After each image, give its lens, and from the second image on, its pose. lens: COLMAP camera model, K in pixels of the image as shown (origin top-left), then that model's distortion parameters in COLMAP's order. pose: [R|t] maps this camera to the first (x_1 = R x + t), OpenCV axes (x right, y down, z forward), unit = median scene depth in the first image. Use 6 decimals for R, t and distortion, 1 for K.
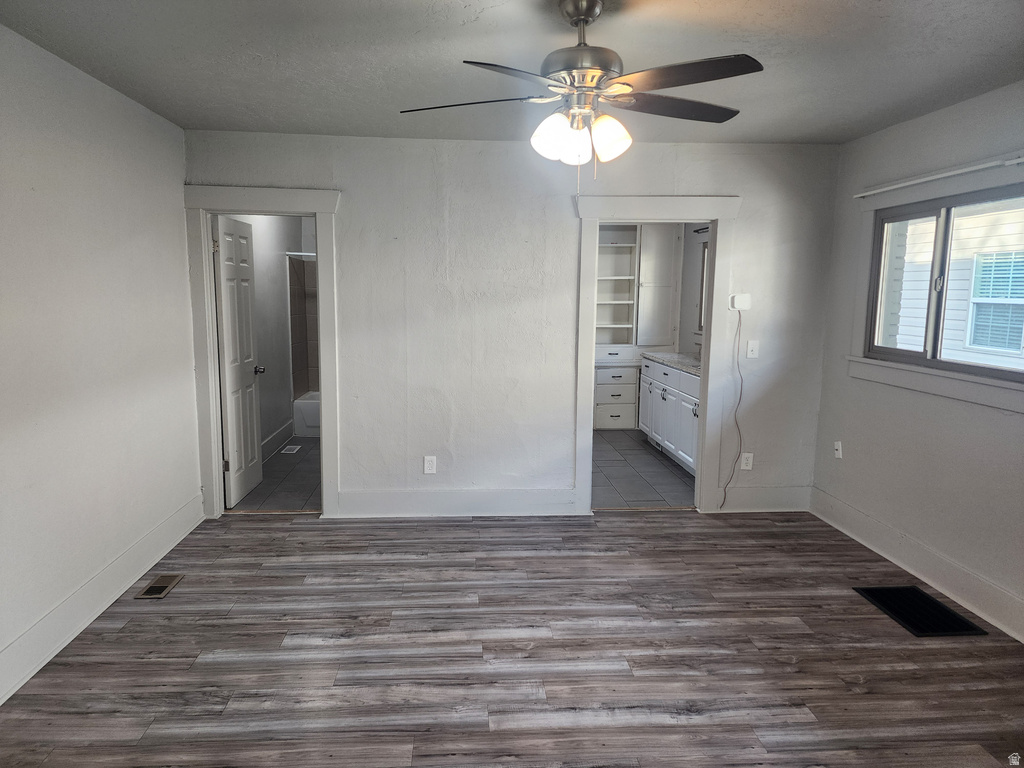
lens RADIAL K [[675.0, 0, 494.5], [0, 675.0, 372.0], [0, 0, 1]] dist [0.025889, -0.001678]
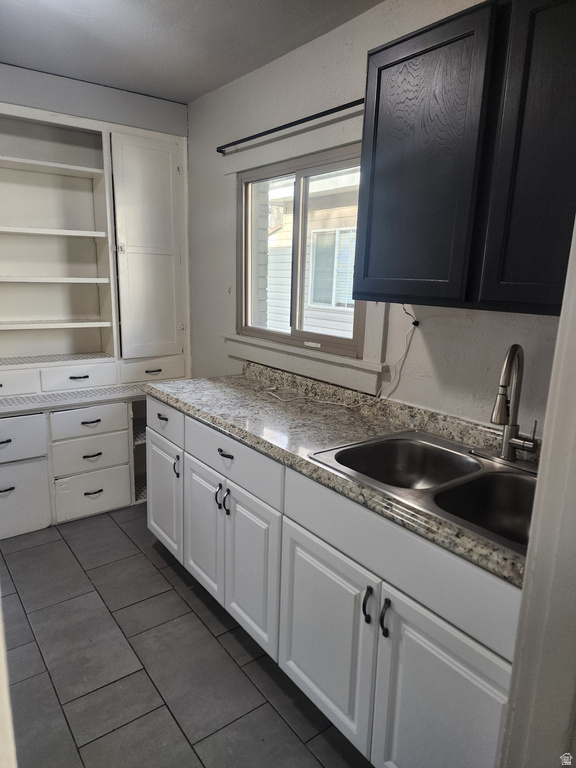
lens RADIAL K [[519.4, 0, 288.0], [0, 519.4, 384.0], [0, 0, 1]] dist [0.082916, -0.088139]
pose [[0.832751, -0.108773, 0.542857, 0.235657], [0.049970, 0.991275, 0.121969, -0.177703], [-0.551388, -0.074443, 0.830921, 1.525072]]
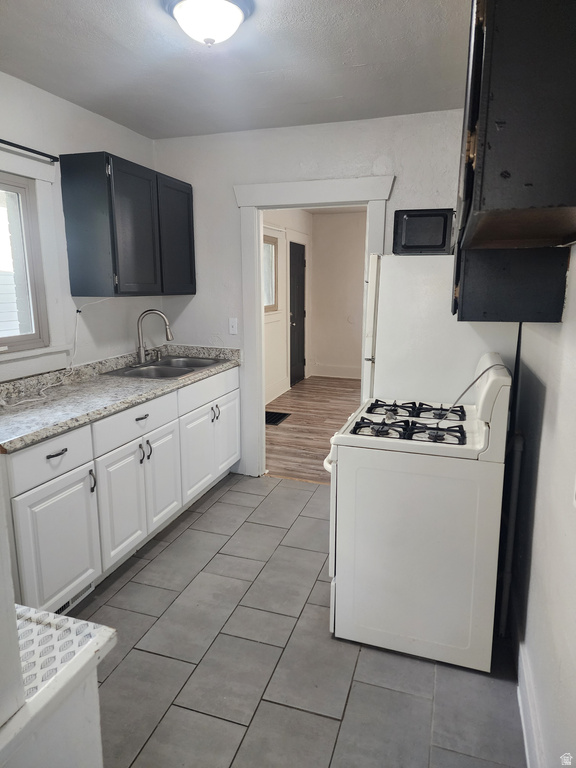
lens RADIAL K [[519.4, 0, 288.0], [0, 519.4, 384.0], [0, 0, 1]] dist [0.082916, -0.088139]
pose [[-0.933611, -0.087512, 0.347437, -0.042246], [0.026512, 0.950180, 0.310571, -0.352700], [-0.357306, 0.299164, -0.884779, 2.907936]]
